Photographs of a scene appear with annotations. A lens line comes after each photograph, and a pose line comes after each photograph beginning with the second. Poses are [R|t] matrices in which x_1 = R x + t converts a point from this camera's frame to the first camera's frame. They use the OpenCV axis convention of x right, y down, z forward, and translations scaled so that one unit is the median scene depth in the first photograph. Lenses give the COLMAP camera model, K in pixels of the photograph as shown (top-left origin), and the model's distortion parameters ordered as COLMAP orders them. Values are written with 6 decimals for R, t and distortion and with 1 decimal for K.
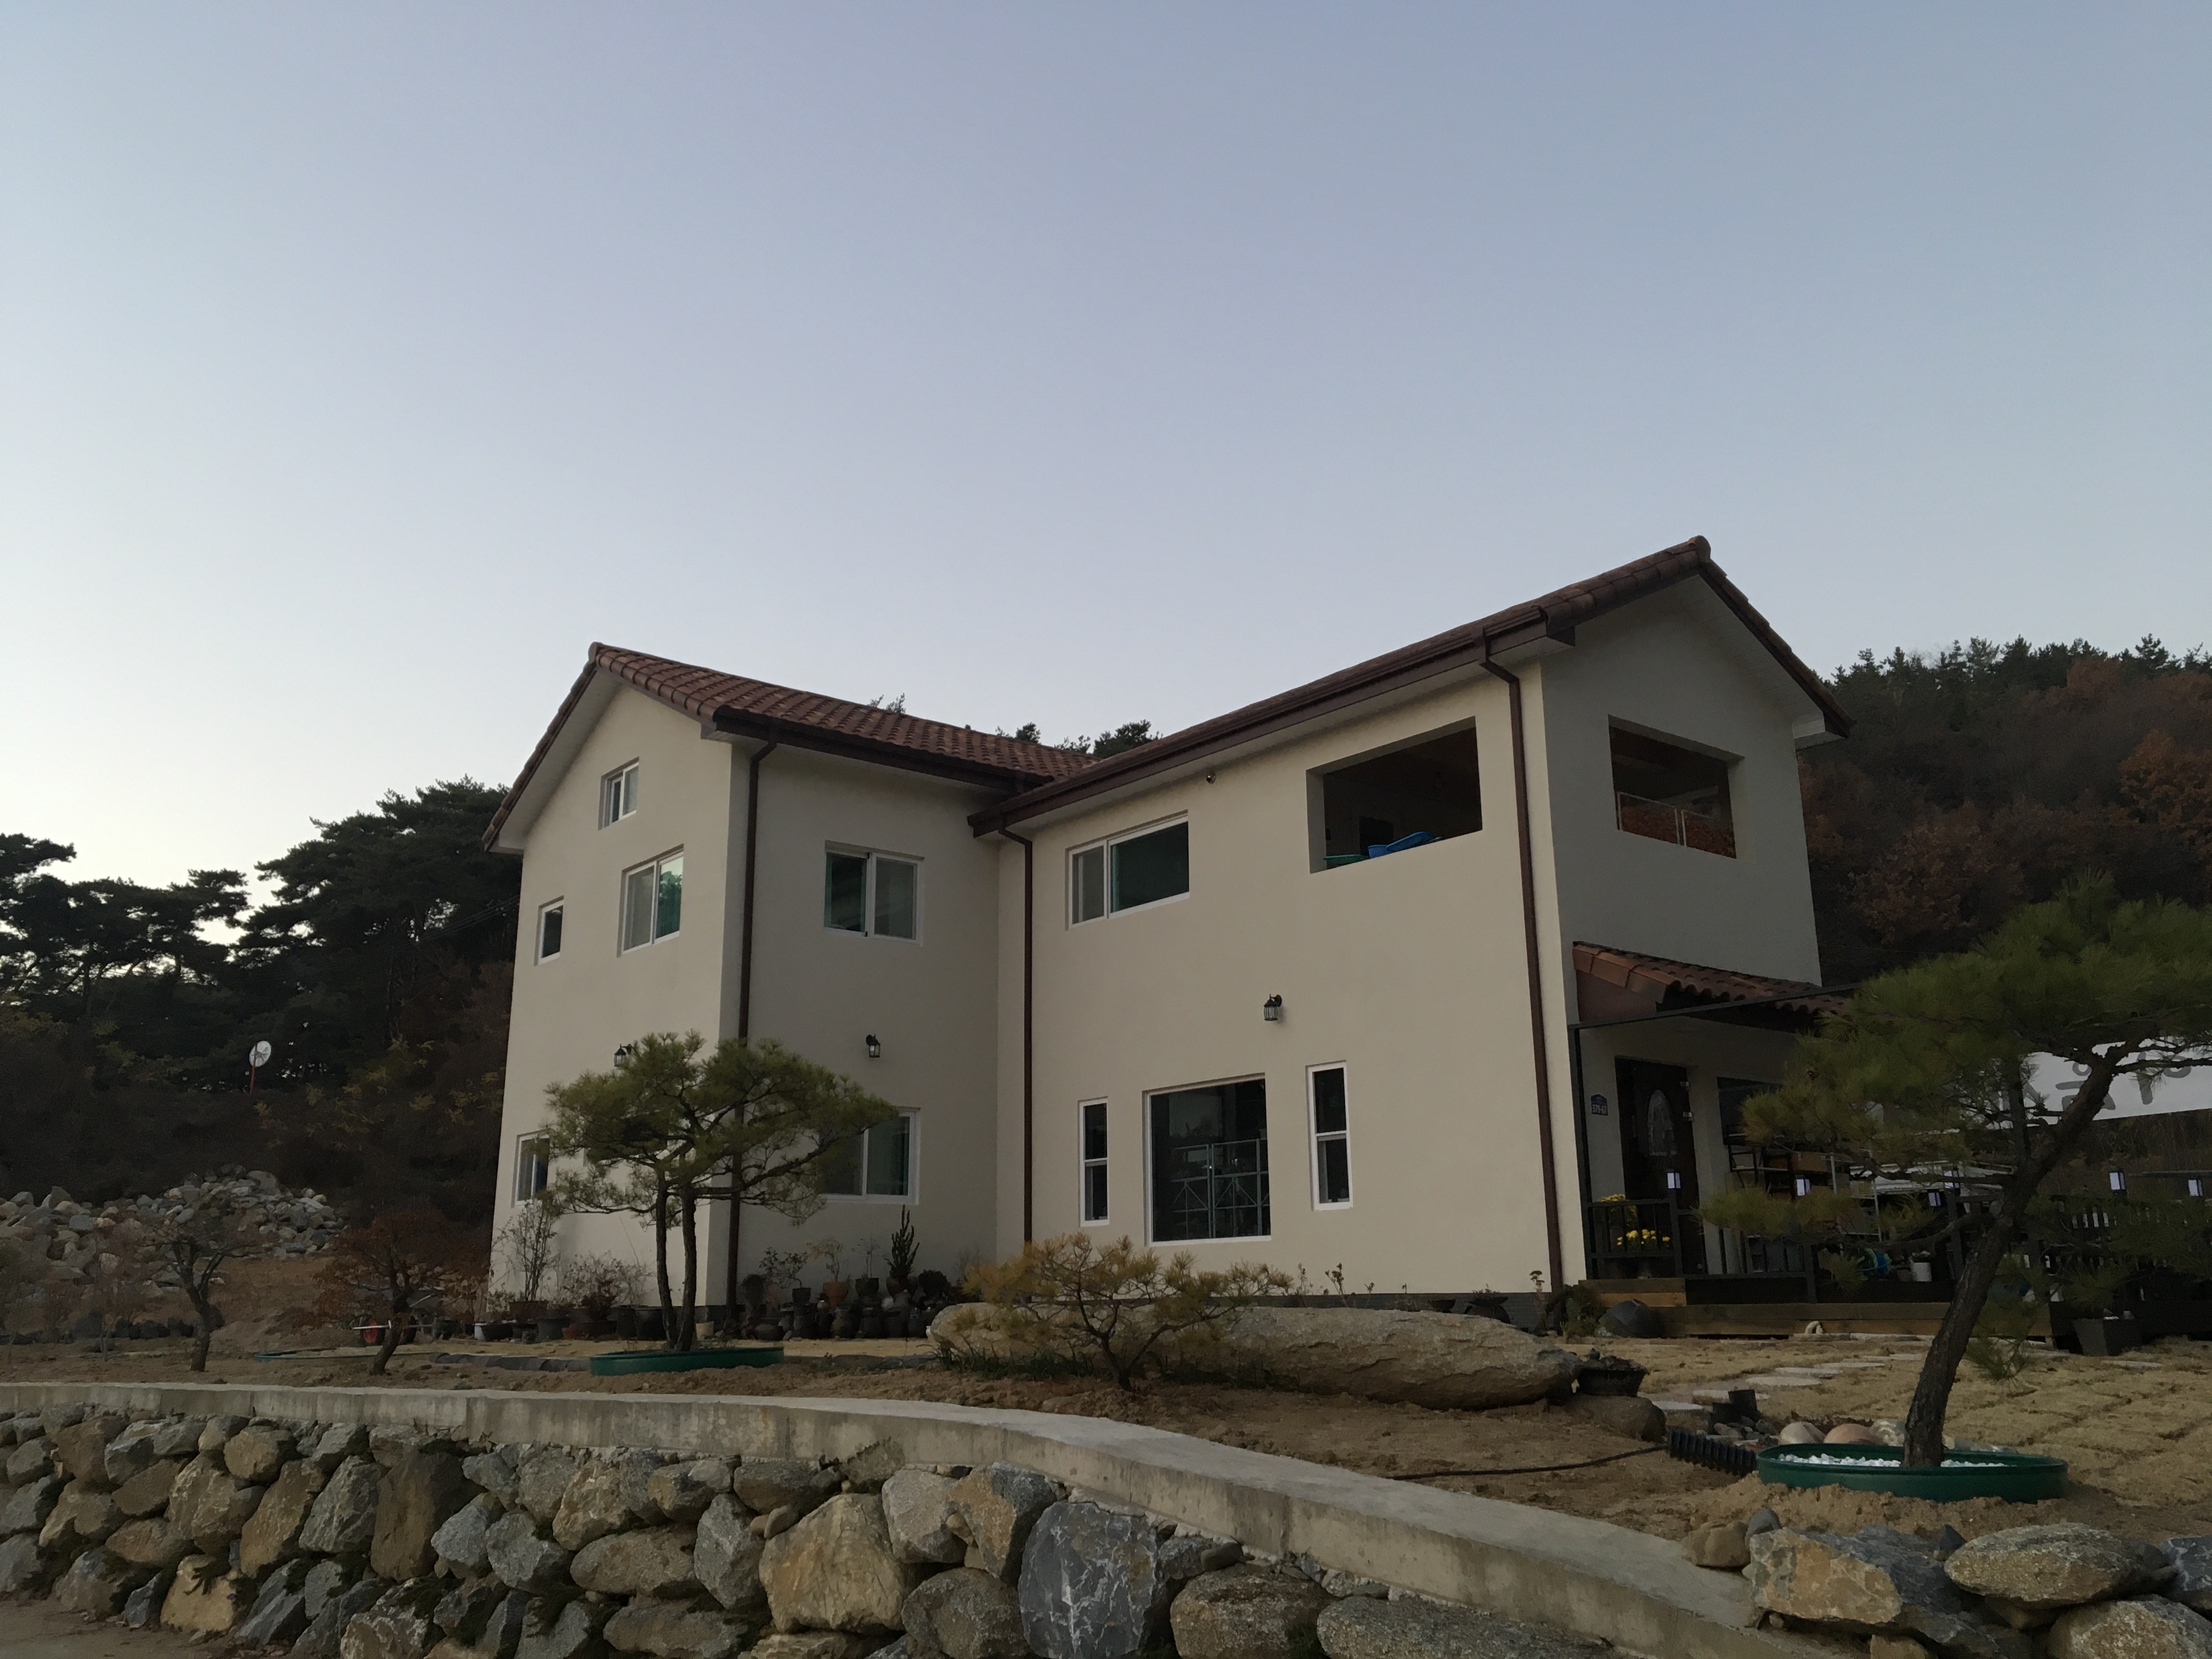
lens RADIAL K [[1890.6, 0, 1106.0], [0, 1890.6, 829.5], [0, 0, 1]] dist [0.086414, -0.132806]
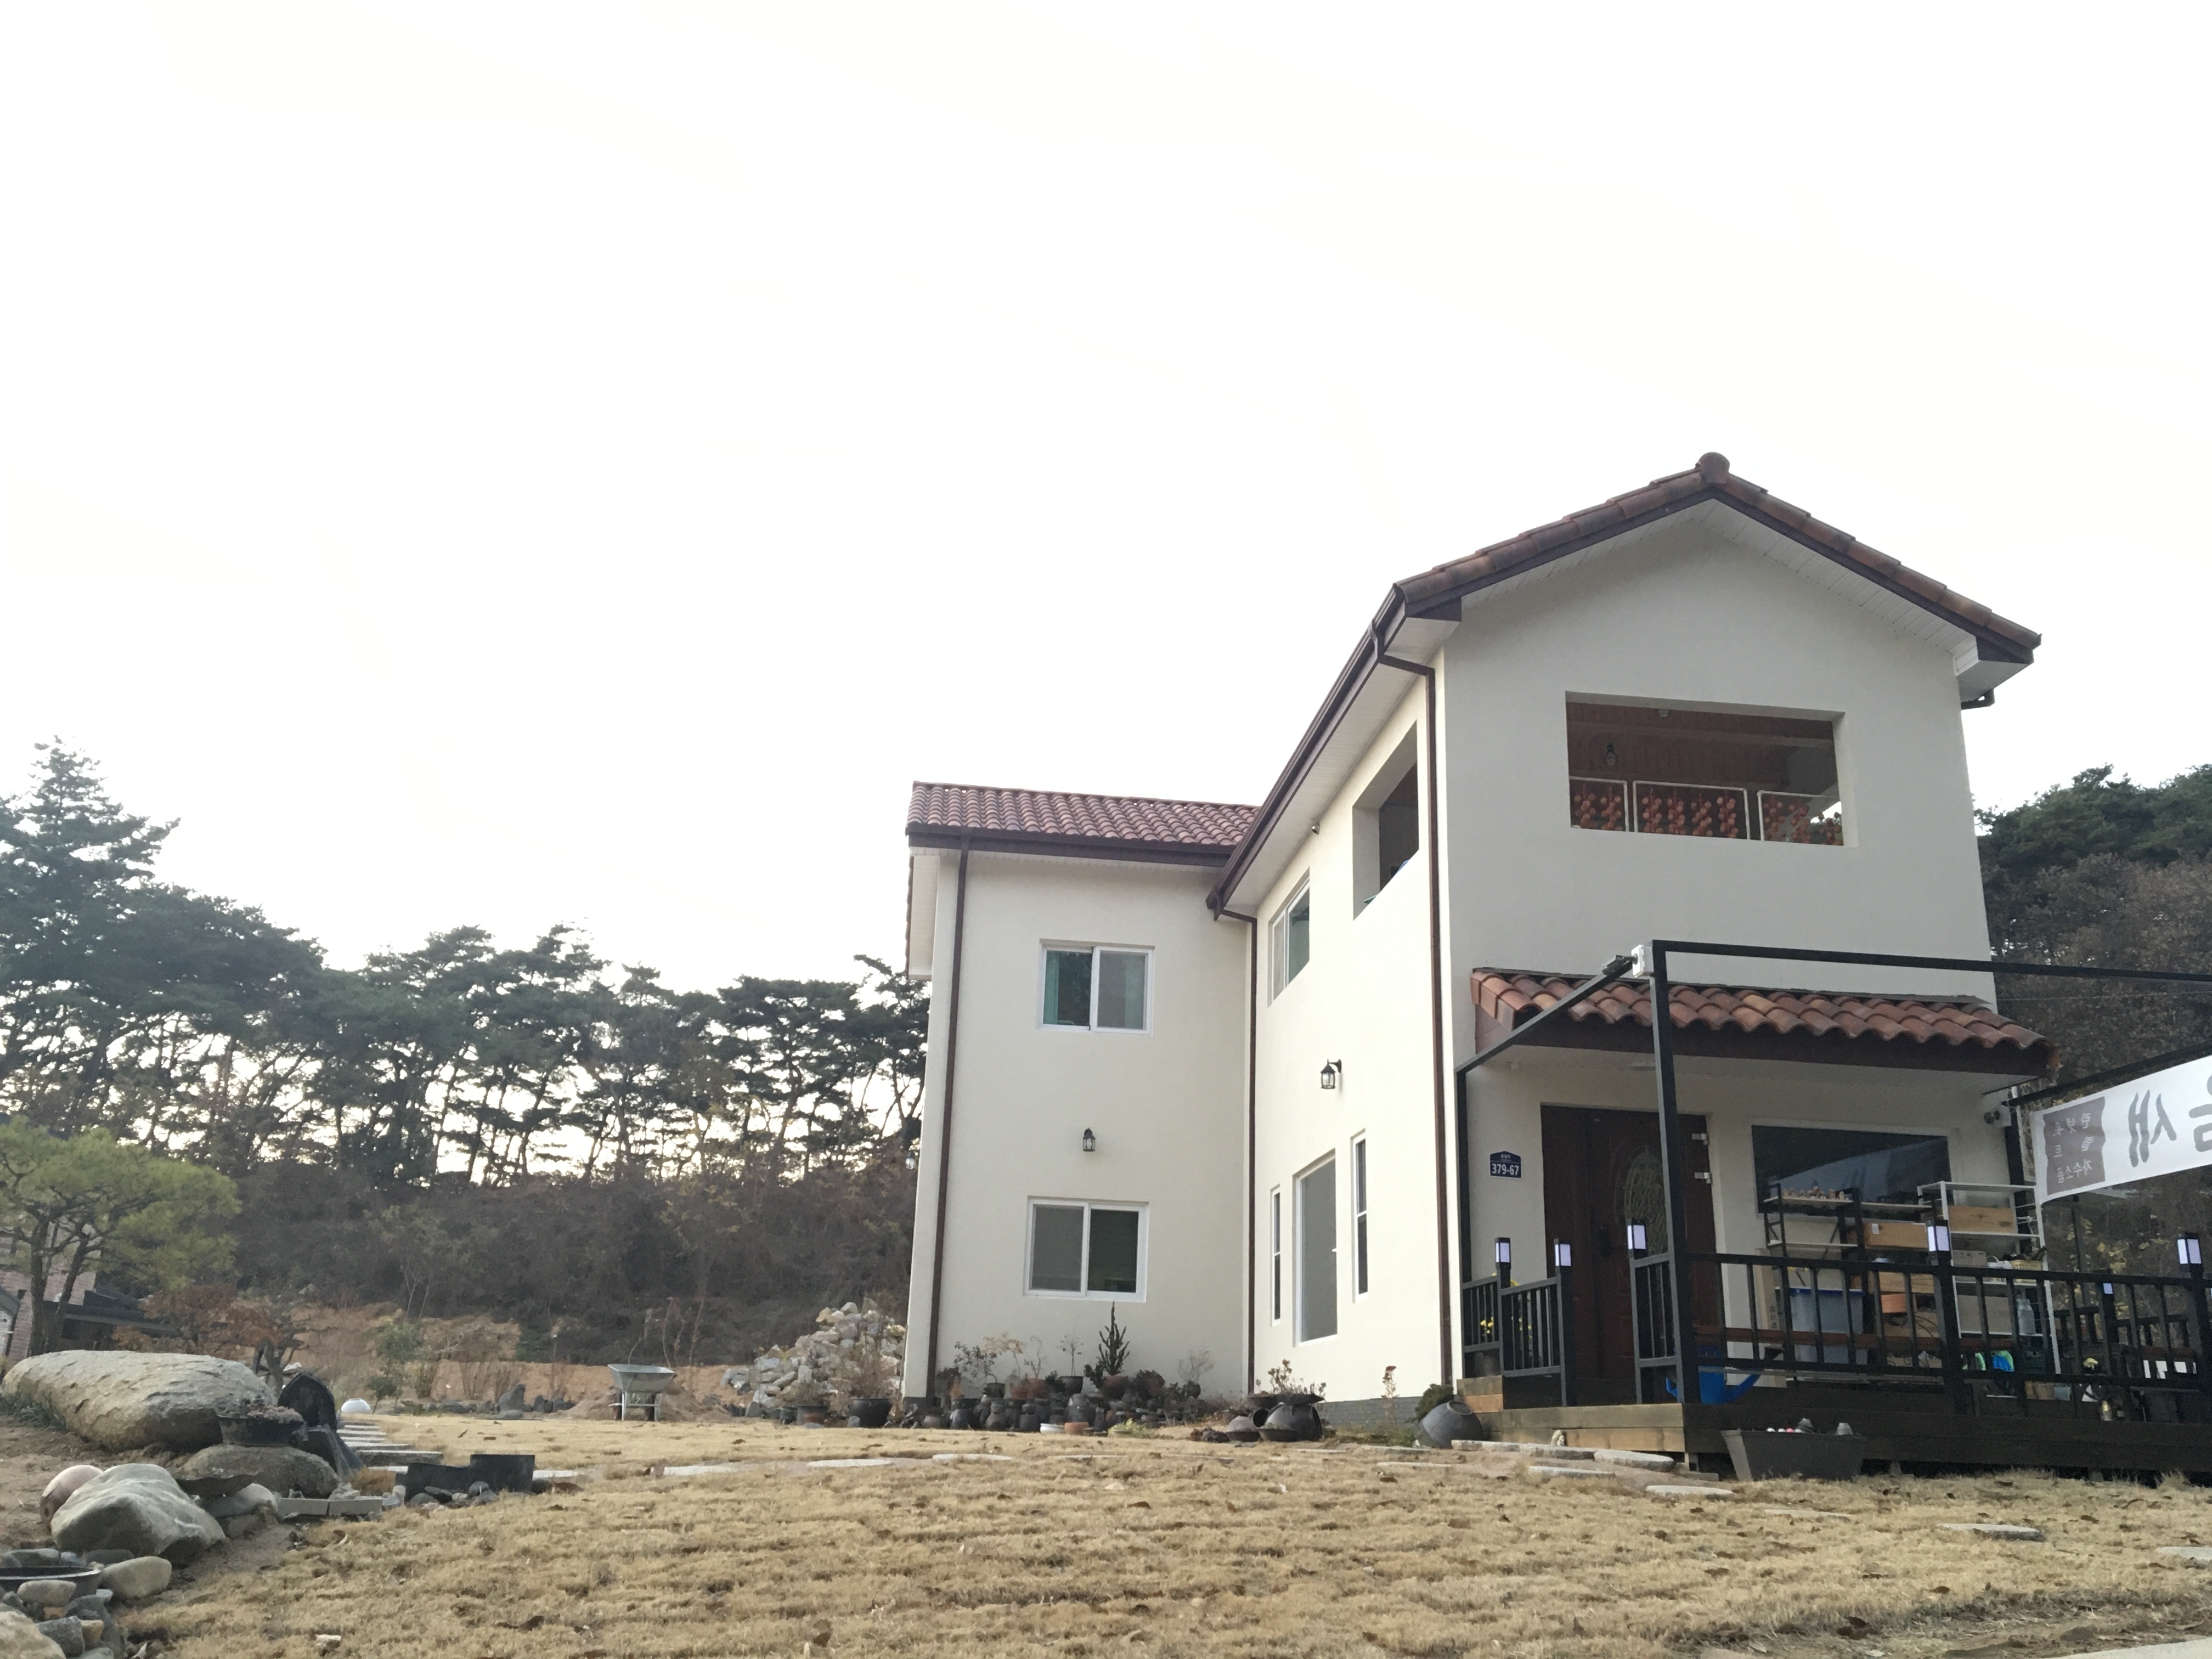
lens RADIAL K [[1890.6, 0, 1106.0], [0, 1890.6, 829.5], [0, 0, 1]] dist [0.086414, -0.132806]
pose [[0.834289, -0.133934, -0.534812, 0.490117], [0.098757, 0.990659, -0.094035, 0.052678], [0.542411, 0.025636, 0.839722, 0.182292]]
